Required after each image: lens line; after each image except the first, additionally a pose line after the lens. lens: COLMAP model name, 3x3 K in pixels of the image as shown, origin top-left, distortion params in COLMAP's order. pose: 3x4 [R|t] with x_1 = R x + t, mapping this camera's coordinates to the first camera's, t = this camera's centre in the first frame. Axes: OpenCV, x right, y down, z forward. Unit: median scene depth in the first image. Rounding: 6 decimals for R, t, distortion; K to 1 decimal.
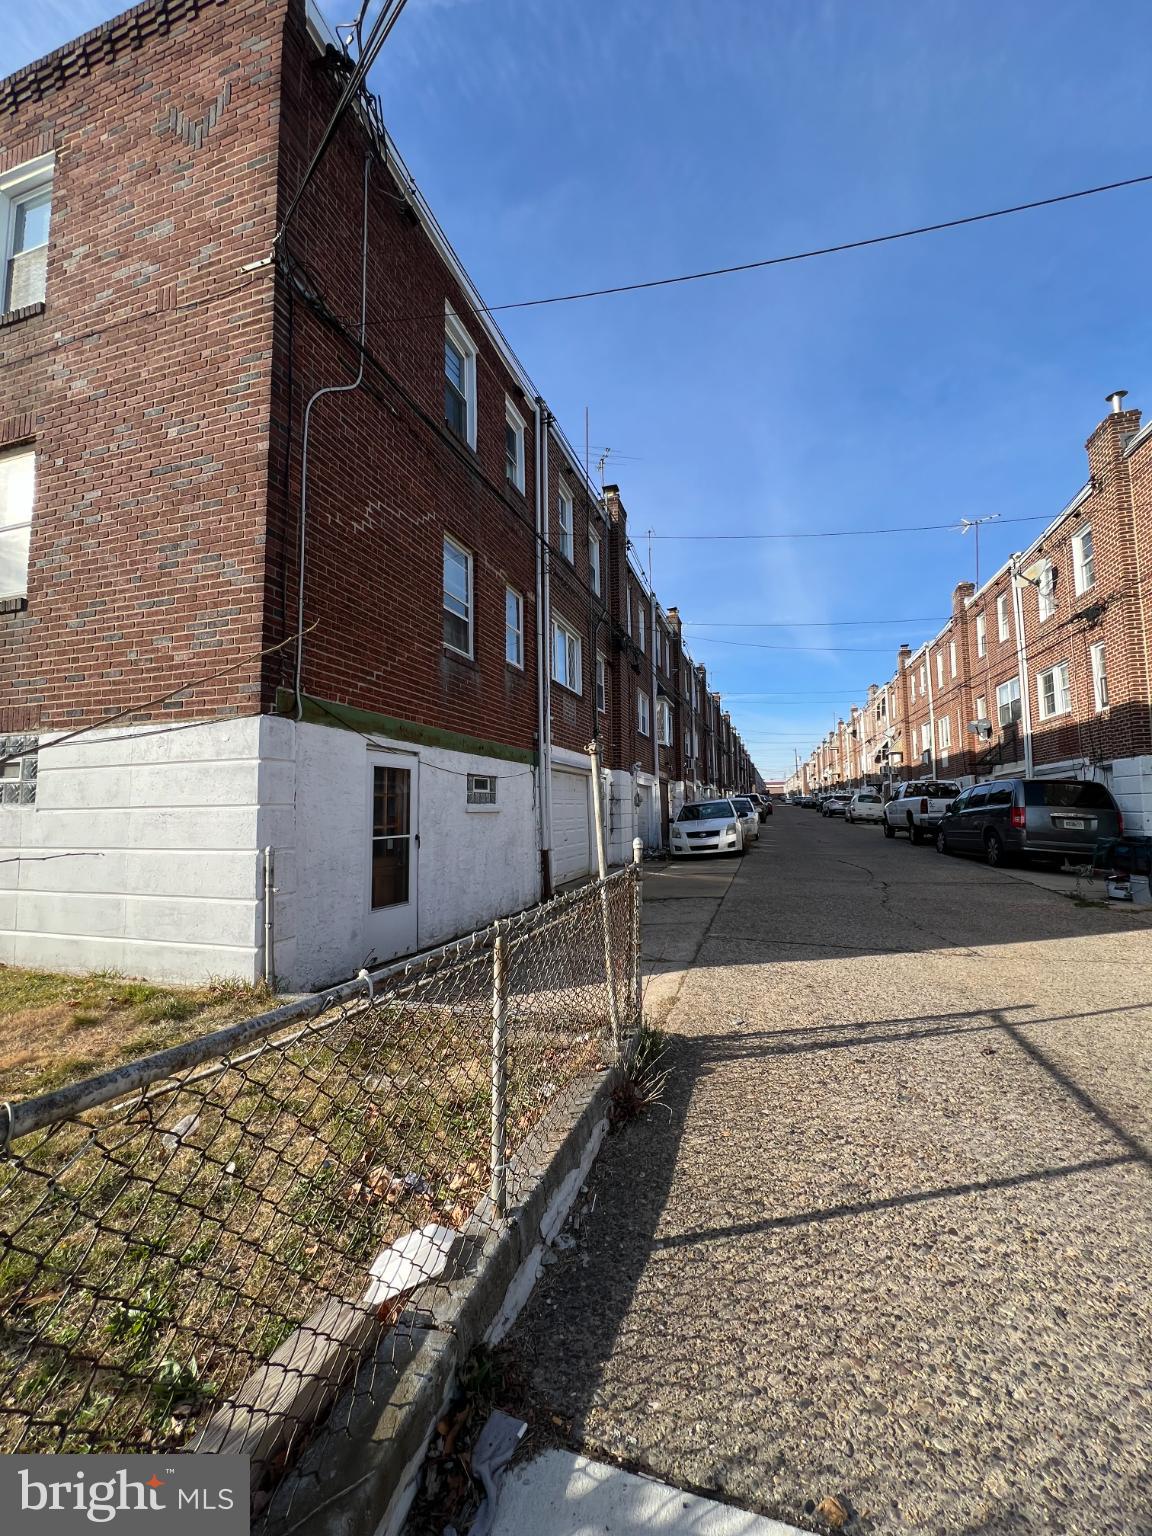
lens RADIAL K [[610.3, 0, 577.8], [0, 610.3, 764.4], [0, 0, 1]] dist [-0.003207, 0.000379]
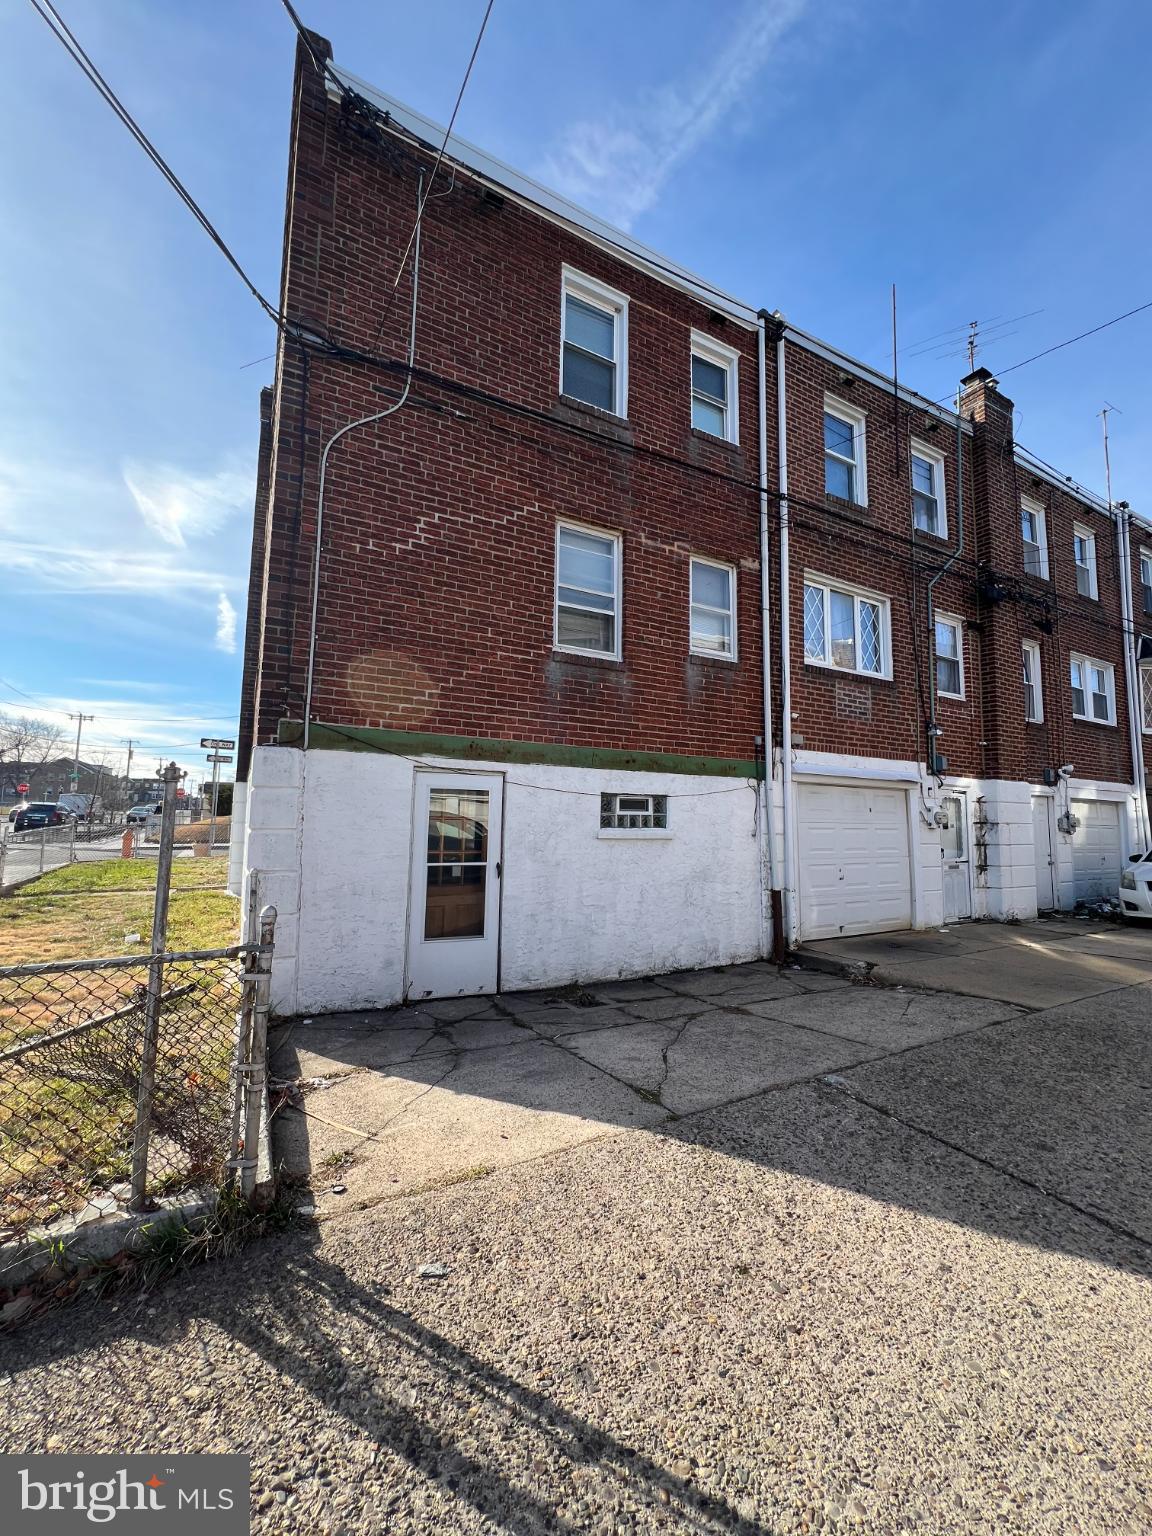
lens RADIAL K [[610.3, 0, 577.8], [0, 610.3, 764.4], [0, 0, 1]] dist [-0.003207, 0.000379]
pose [[0.721970, -0.039074, -0.690821, 0.438088], [0.027068, 0.999235, -0.028229, -0.001913], [0.691395, 0.001681, 0.722475, 0.414691]]
